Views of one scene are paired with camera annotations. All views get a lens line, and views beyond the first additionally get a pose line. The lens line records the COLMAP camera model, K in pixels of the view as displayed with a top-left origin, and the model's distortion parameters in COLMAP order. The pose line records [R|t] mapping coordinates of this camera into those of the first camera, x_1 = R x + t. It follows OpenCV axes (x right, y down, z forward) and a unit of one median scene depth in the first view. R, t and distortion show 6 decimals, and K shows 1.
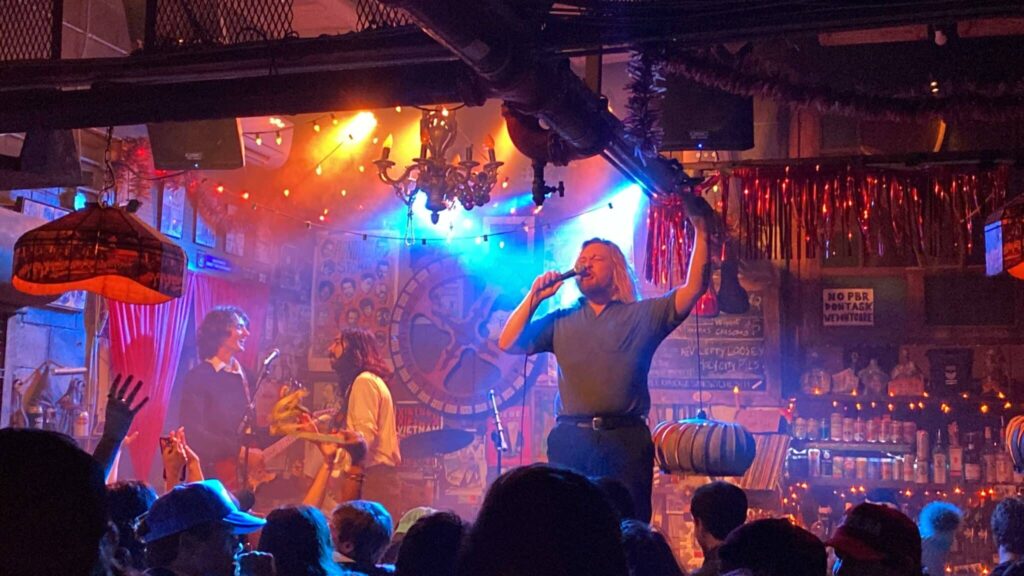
lens RADIAL K [[1456.5, 0, 513.6], [0, 1456.5, 282.7], [0, 0, 1]] dist [0.136503, 0.000000]
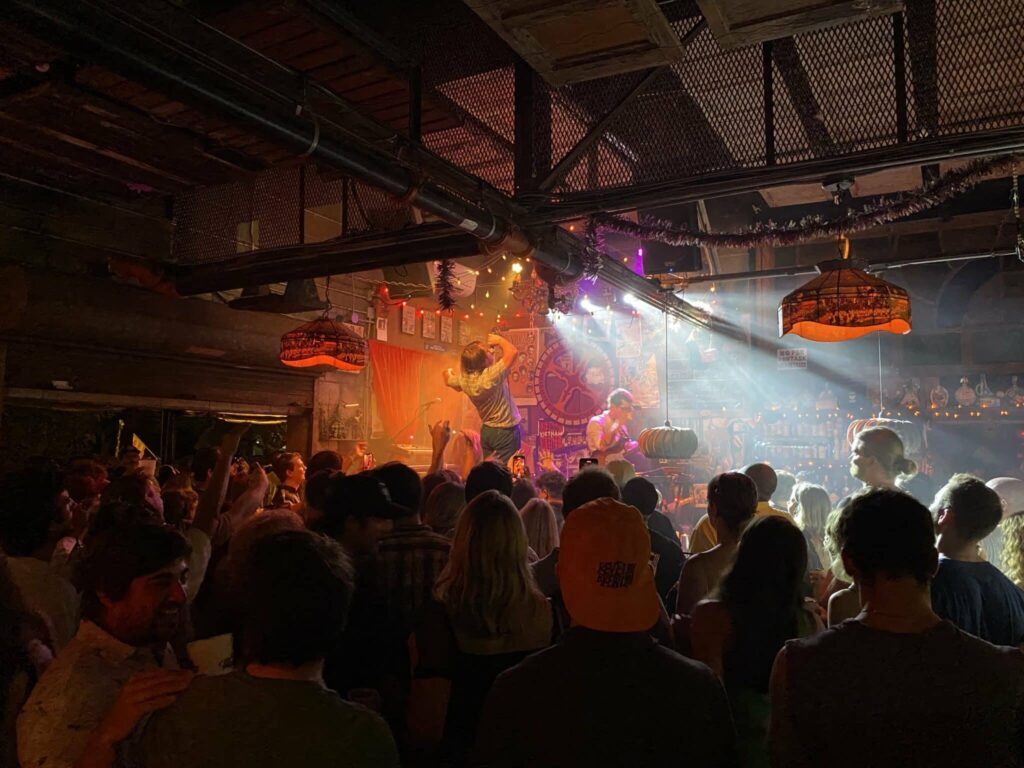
lens RADIAL K [[786.2, 0, 519.2], [0, 786.2, 372.0], [0, 0, 1]] dist [0.048808, -0.026104]
pose [[0.979995, -0.030593, -0.196657, 0.098918], [0.034814, 0.999231, 0.018043, 0.003965], [0.195954, -0.024528, 0.980306, 0.025453]]
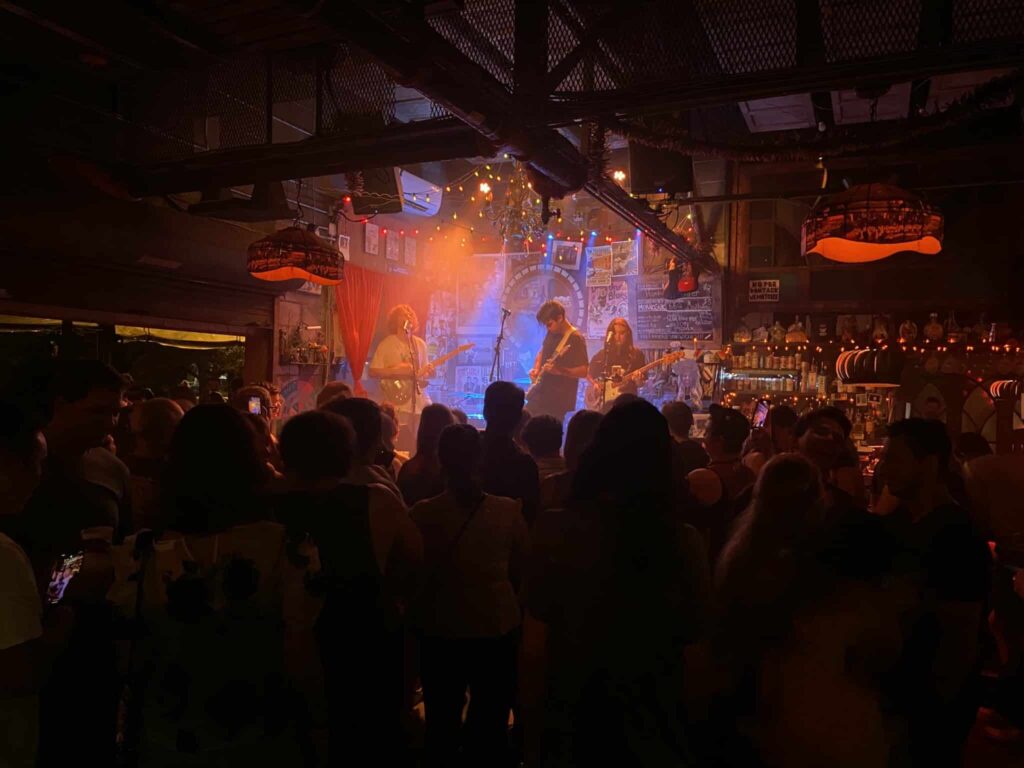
lens RADIAL K [[786.2, 0, 517.7], [0, 786.2, 384.0], [0, 0, 1]] dist [0.048808, -0.026104]
pose [[0.992391, 0.003506, -0.123079, 0.059109], [0.010777, 0.993284, 0.115195, 0.015648], [0.122656, -0.115644, 0.985689, 0.048447]]
